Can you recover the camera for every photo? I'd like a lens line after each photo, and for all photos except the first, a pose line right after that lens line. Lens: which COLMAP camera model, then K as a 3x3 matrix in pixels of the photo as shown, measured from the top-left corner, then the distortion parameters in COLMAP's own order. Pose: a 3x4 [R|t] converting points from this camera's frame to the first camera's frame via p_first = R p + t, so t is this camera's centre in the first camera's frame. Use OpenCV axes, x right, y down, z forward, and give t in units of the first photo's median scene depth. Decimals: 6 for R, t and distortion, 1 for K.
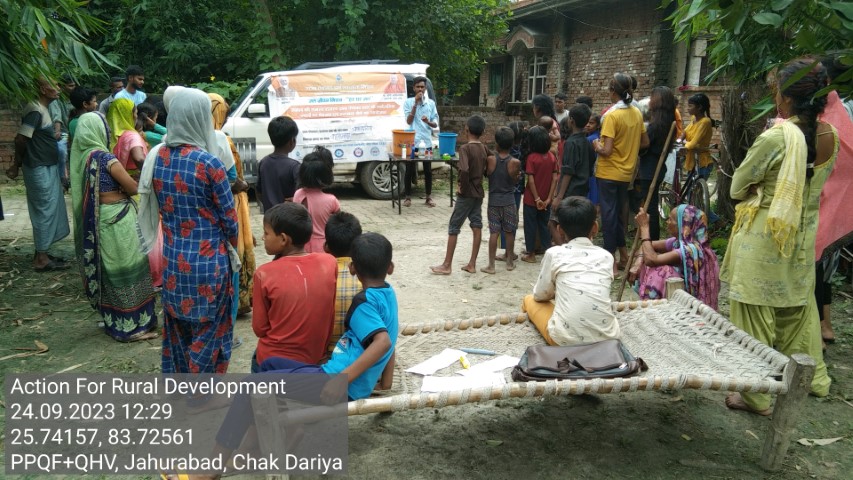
lens RADIAL K [[690.7, 0, 426.5], [0, 690.7, 240.0], [0, 0, 1]] dist [0.038342, -0.052353]
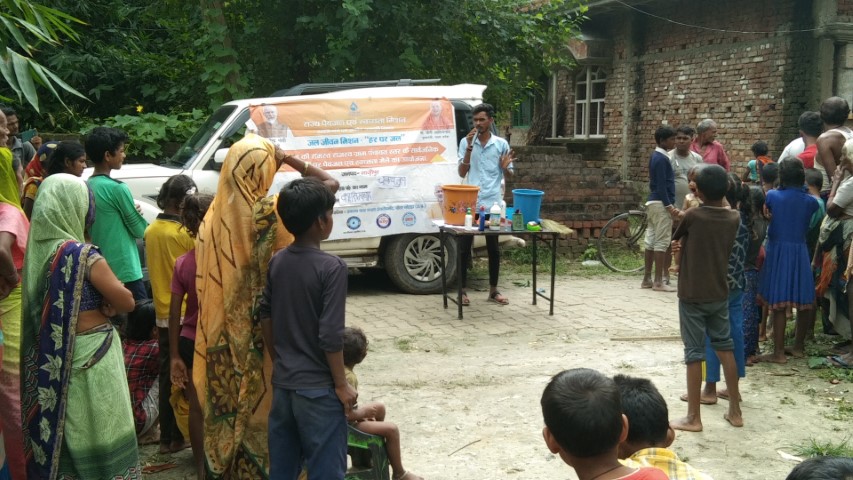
lens RADIAL K [[1008.7, 0, 426.5], [0, 1008.7, 240.0], [0, 0, 1]] dist [0.160944, -0.497717]
pose [[0.999199, -0.014445, 0.037332, -0.093138], [0.017924, 0.995355, -0.094590, -0.020032], [-0.035792, 0.095183, 0.994816, 0.070120]]
